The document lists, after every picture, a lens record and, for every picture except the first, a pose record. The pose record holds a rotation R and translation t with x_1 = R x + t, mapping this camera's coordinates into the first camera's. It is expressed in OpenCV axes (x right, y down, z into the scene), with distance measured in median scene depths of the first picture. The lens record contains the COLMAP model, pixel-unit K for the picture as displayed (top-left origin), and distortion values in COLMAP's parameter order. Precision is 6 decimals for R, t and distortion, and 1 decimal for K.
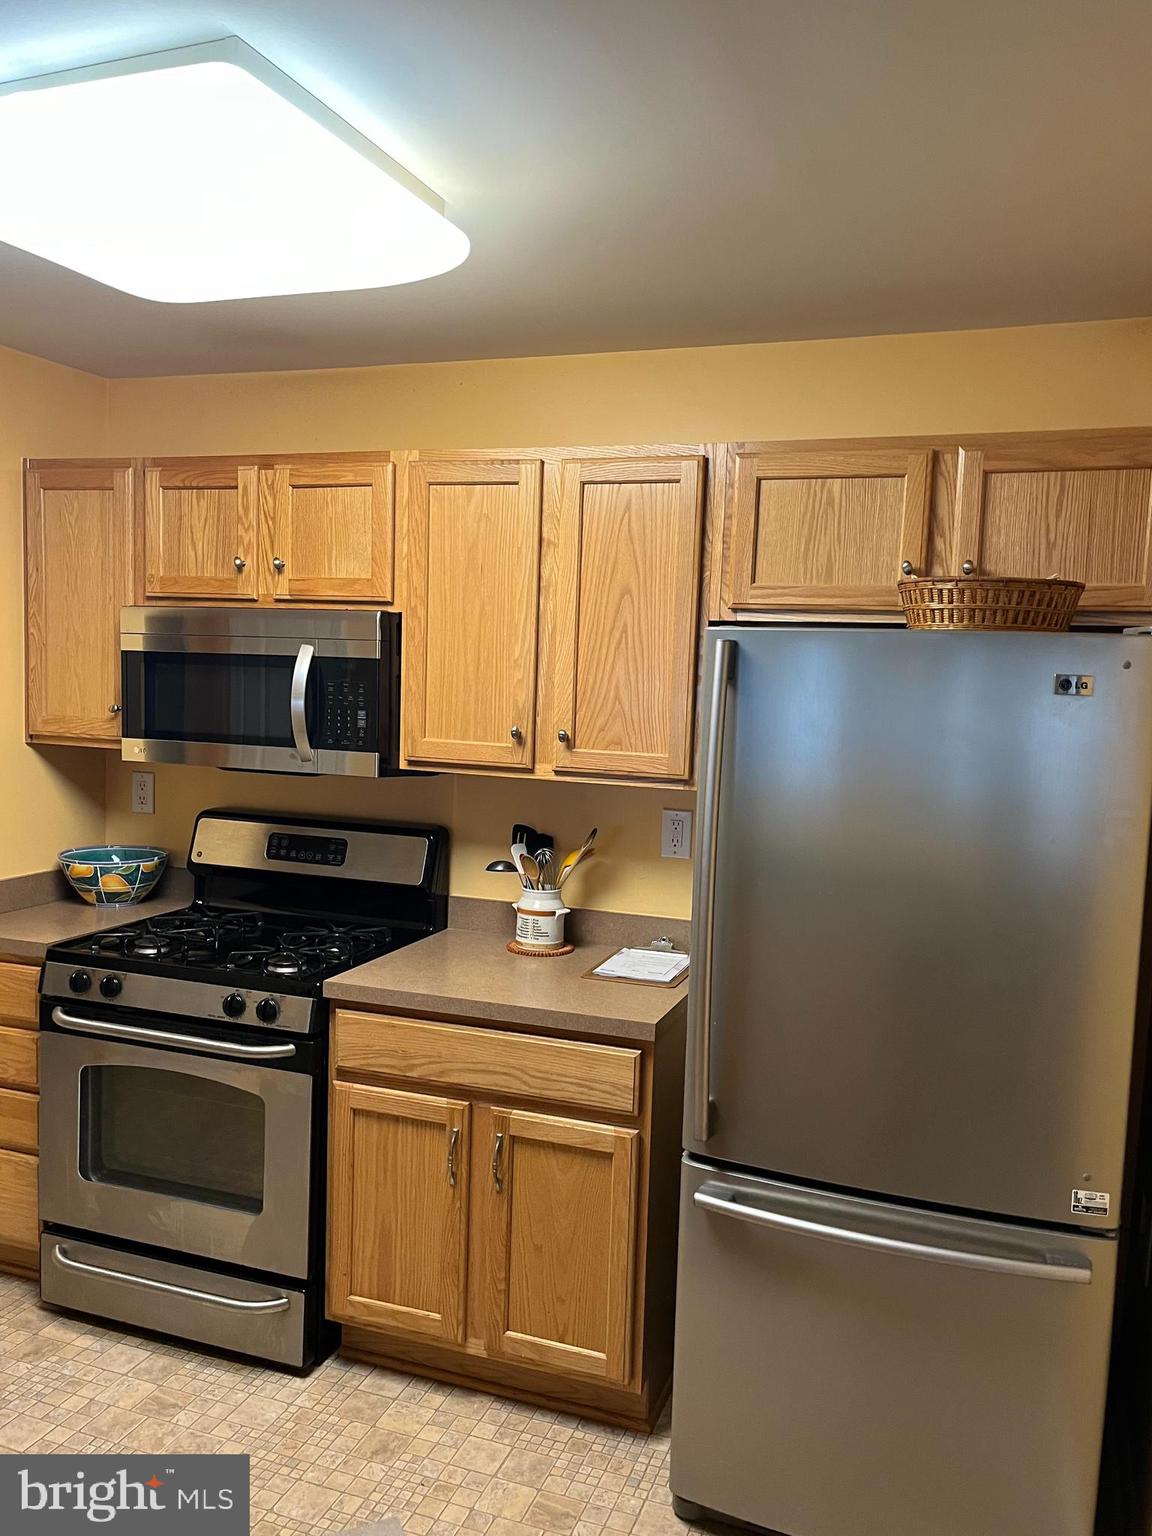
lens RADIAL K [[1211.0, 0, 584.0], [0, 1211.0, 790.1], [0, 0, 1]] dist [0.051497, -0.074079]
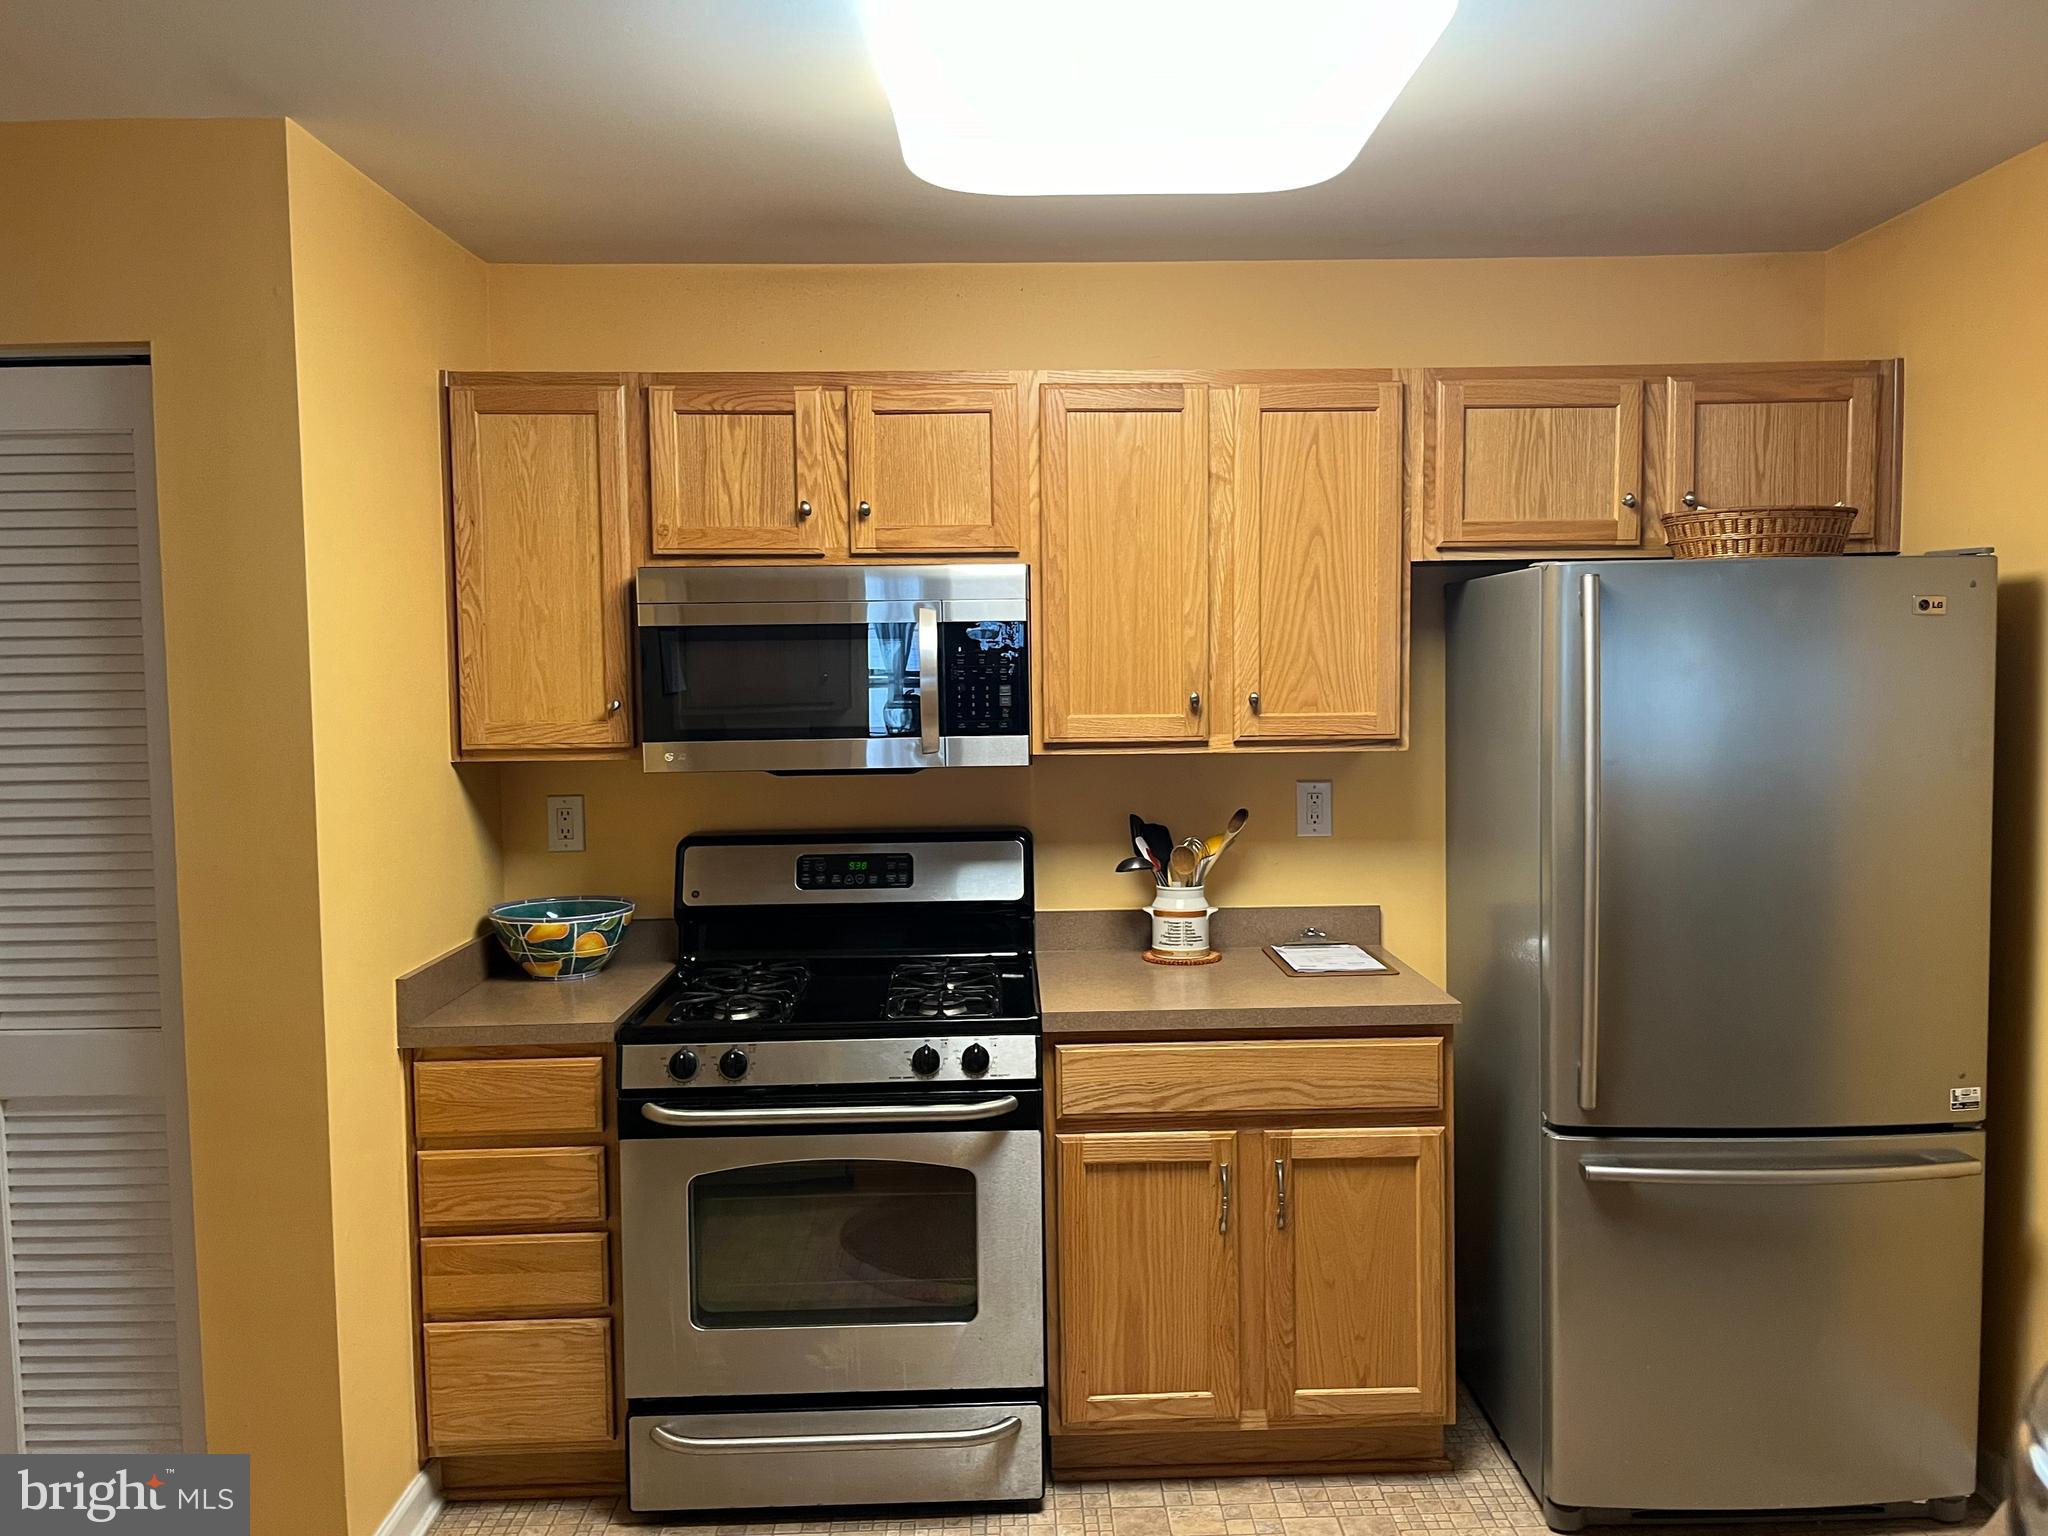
lens RADIAL K [[1614.7, 0, 1020.1], [0, 1614.7, 765.3], [0, 0, 1]] dist [0.051497, -0.074079]
pose [[0.929236, -0.071123, 0.362576, -0.598247], [0.082209, 0.996499, -0.015219, 0.005903], [-0.360224, 0.043949, 0.931830, -0.015374]]
